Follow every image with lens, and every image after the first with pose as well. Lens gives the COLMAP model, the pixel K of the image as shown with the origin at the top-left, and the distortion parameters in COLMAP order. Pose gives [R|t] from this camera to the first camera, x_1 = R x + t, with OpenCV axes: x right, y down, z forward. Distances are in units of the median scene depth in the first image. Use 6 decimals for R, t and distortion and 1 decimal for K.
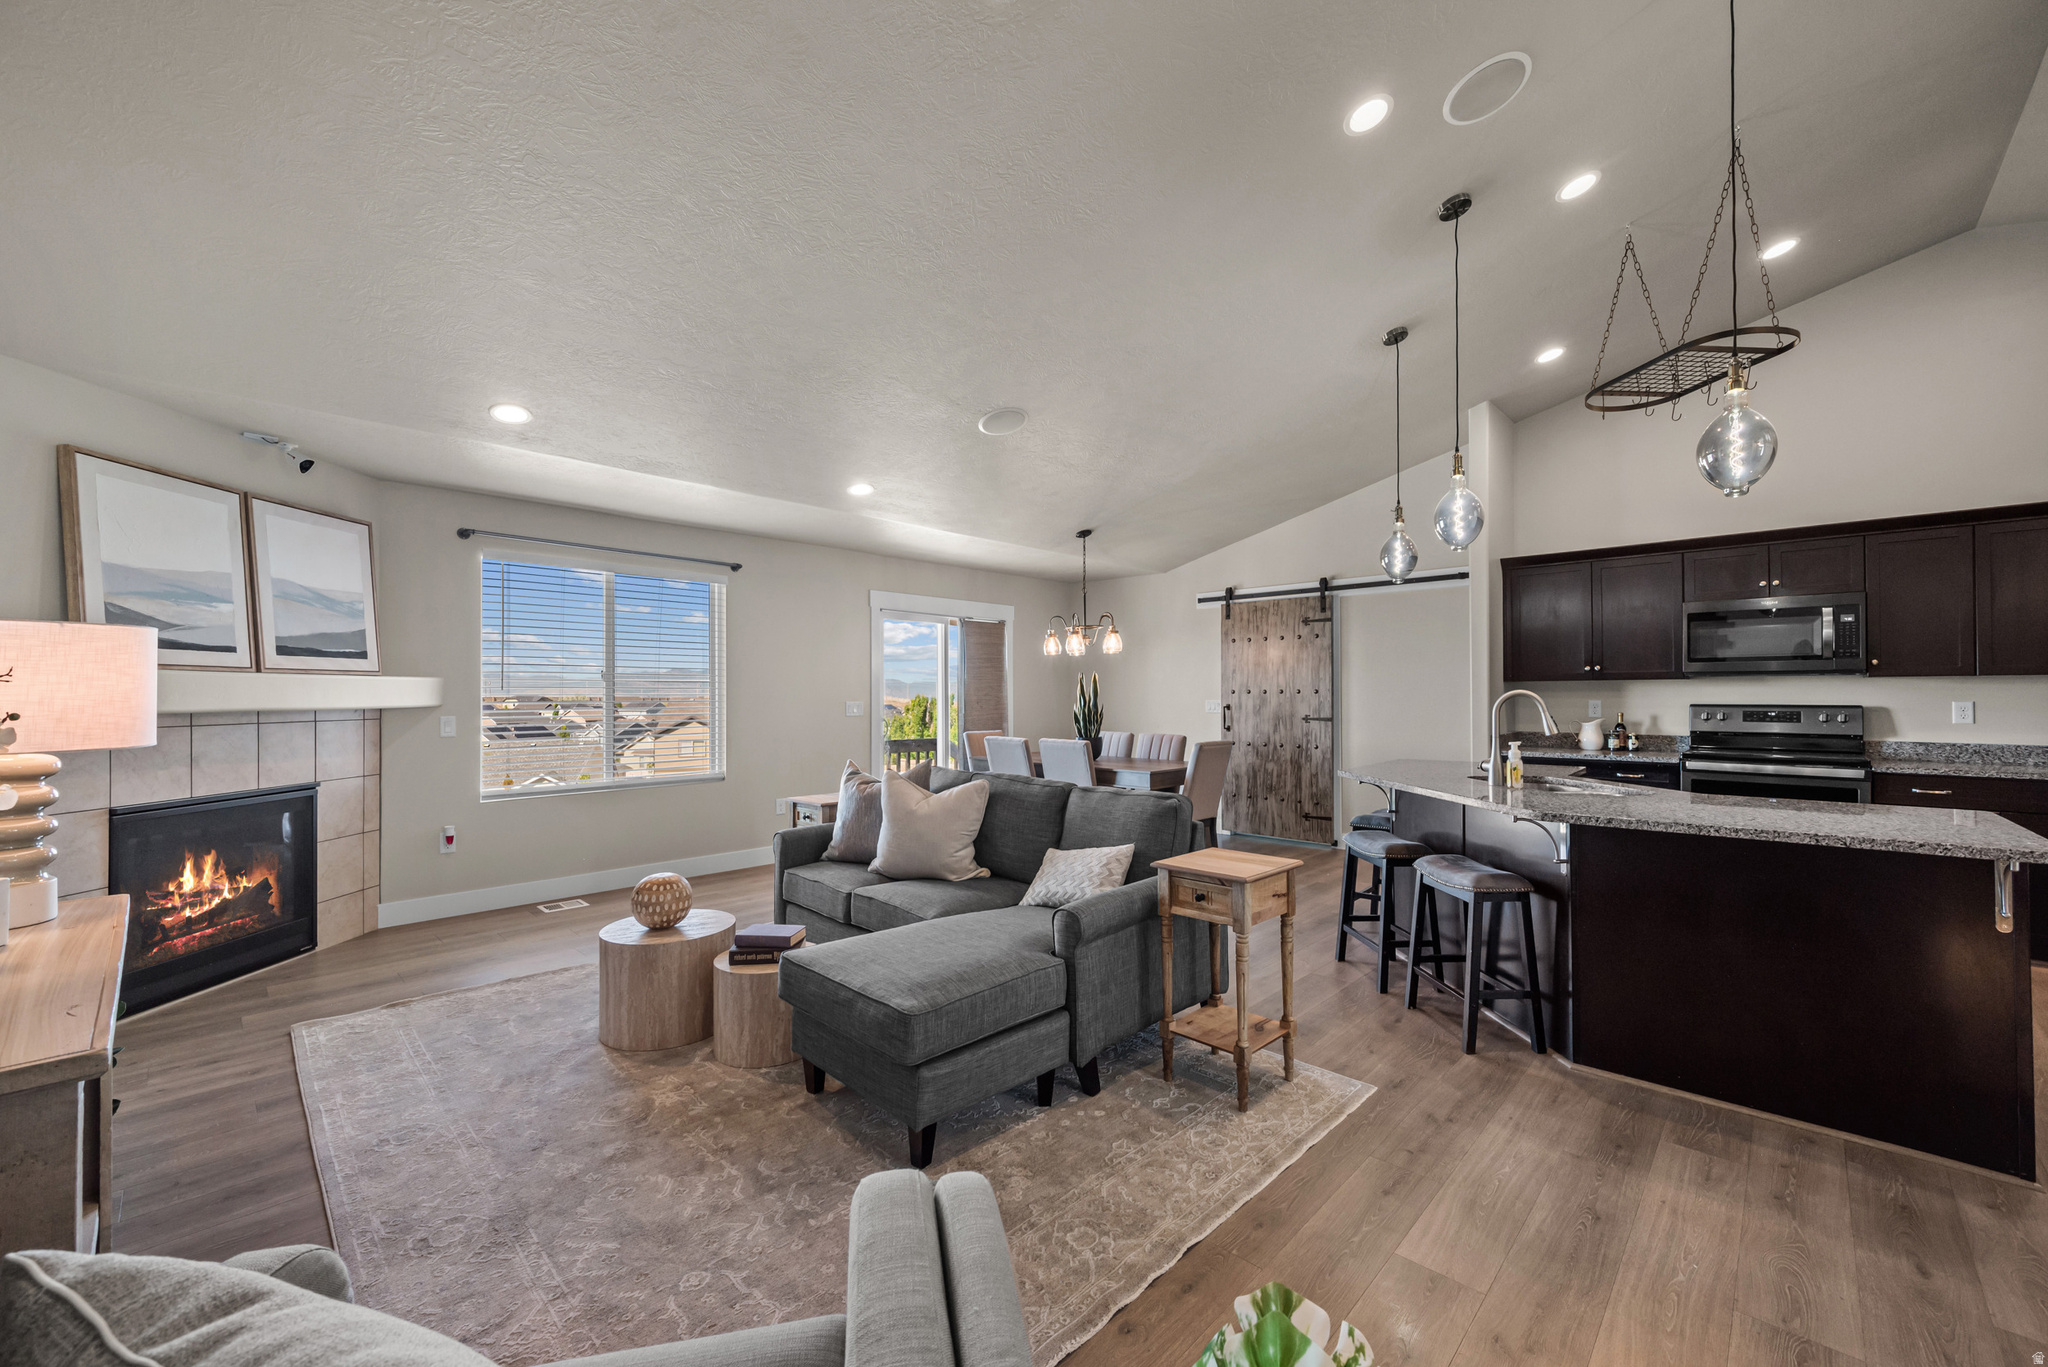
lens RADIAL K [[826.3, 0, 1018.2], [0, 826.3, 685.3], [0, 0, 1]] dist [0.011948, 0.000139]
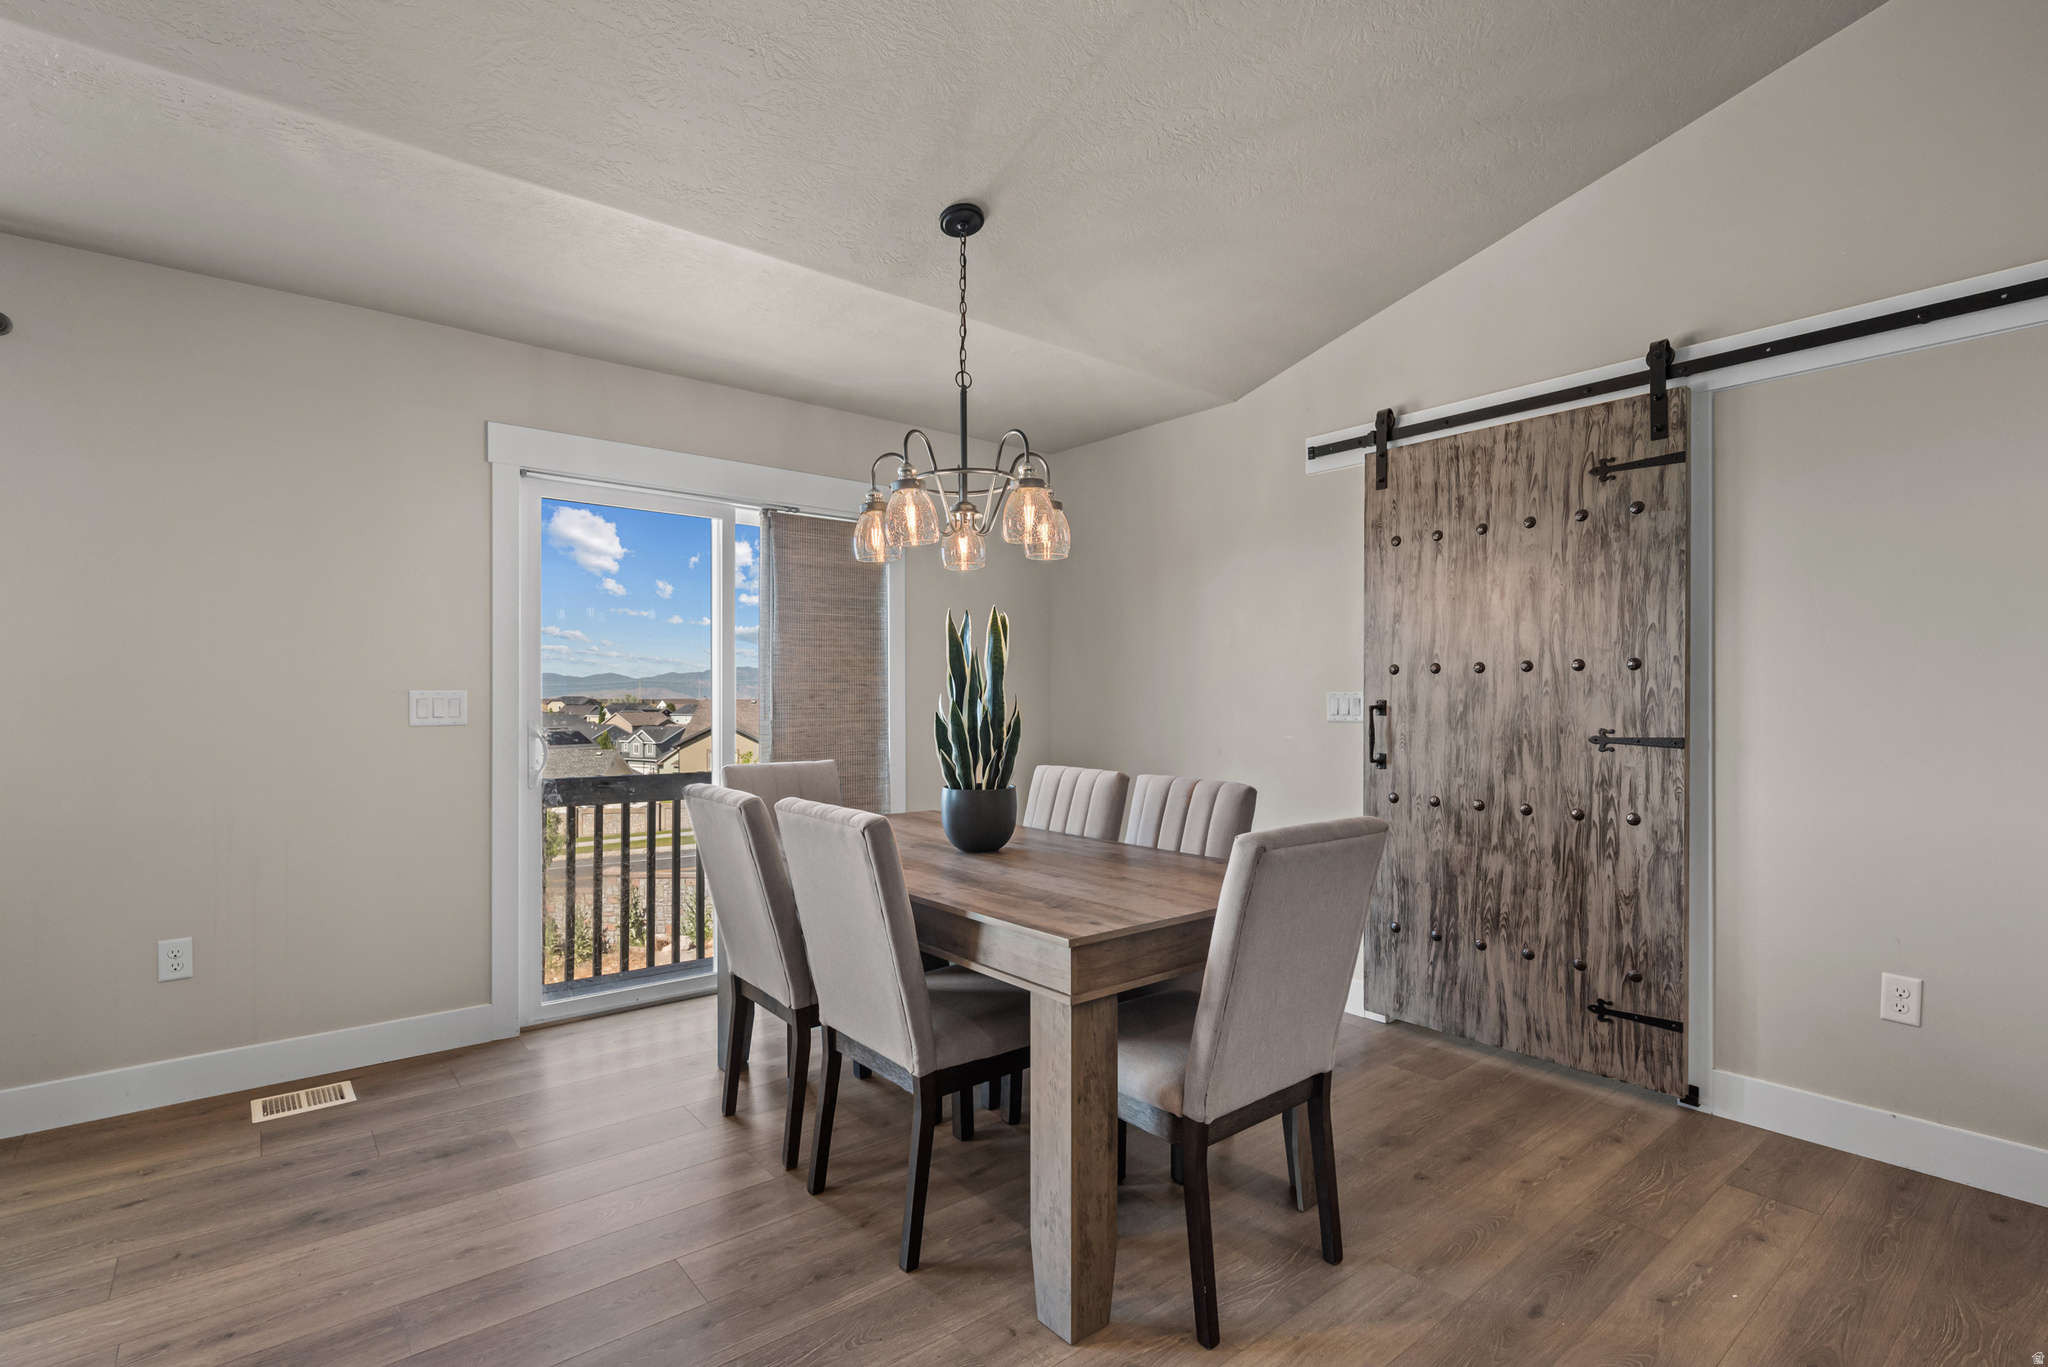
lens RADIAL K [[930.1, 0, 1043.1], [0, 930.1, 694.7], [0, 0, 1]] dist [-0.001379, 0.000291]
pose [[0.994278, 0.001713, -0.106806, 0.155904], [-0.000970, 0.999975, 0.007006, 0.018844], [0.106816, -0.006863, 0.994255, 0.599591]]
